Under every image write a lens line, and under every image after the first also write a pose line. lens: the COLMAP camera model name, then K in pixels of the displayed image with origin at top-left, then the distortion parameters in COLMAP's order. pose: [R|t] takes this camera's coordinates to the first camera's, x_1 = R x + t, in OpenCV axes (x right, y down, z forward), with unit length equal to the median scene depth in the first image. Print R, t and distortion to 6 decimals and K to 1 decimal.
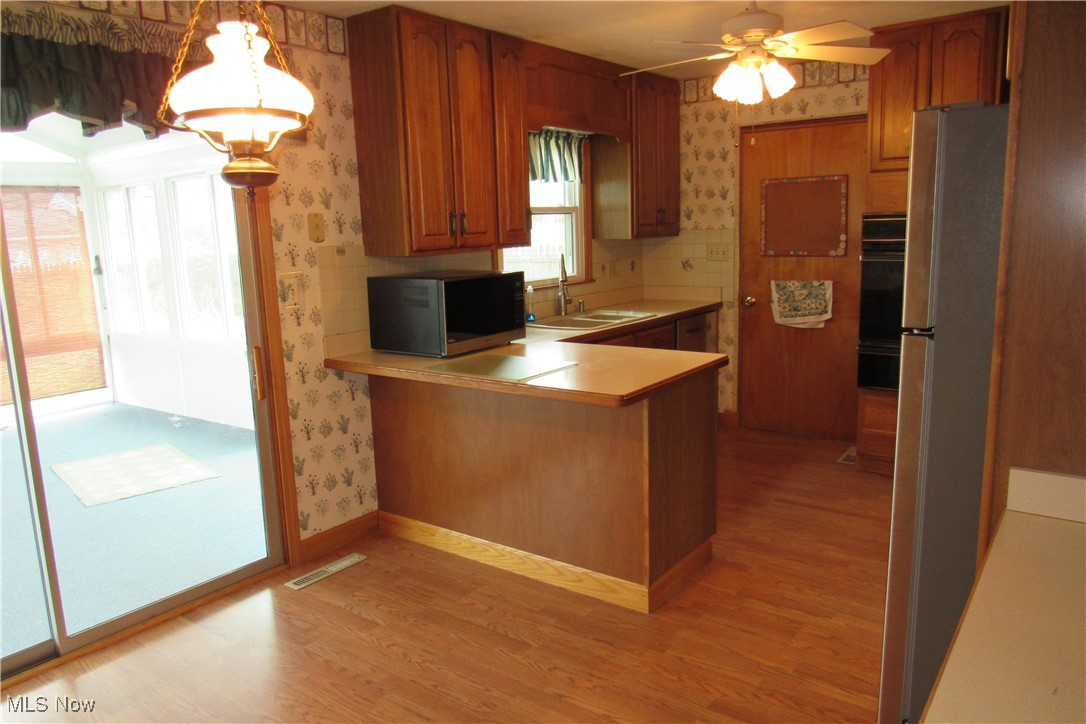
lens RADIAL K [[778.6, 0, 541.1], [0, 778.6, 365.7], [0, 0, 1]] dist [-0.008375, -0.003610]
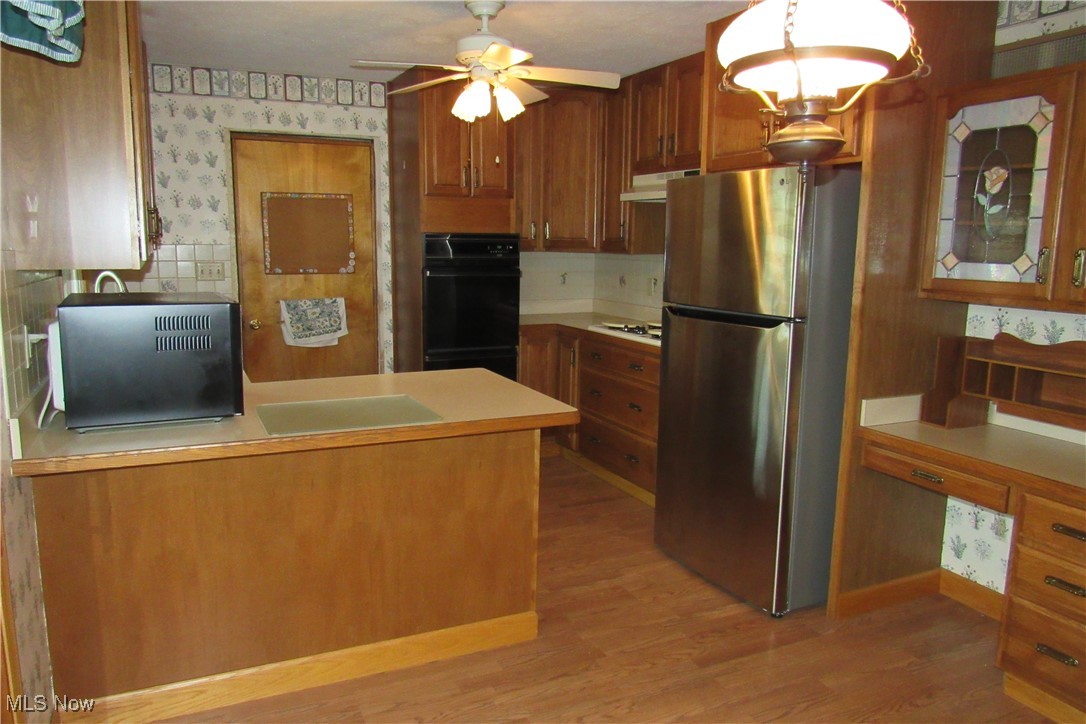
lens RADIAL K [[778.6, 0, 541.6], [0, 778.6, 357.8], [0, 0, 1]] dist [-0.008375, -0.003610]
pose [[0.479575, -0.100198, 0.871761, -0.388856], [0.135047, 0.990051, 0.039501, -0.036436], [-0.867046, 0.098785, 0.488336, 0.285710]]
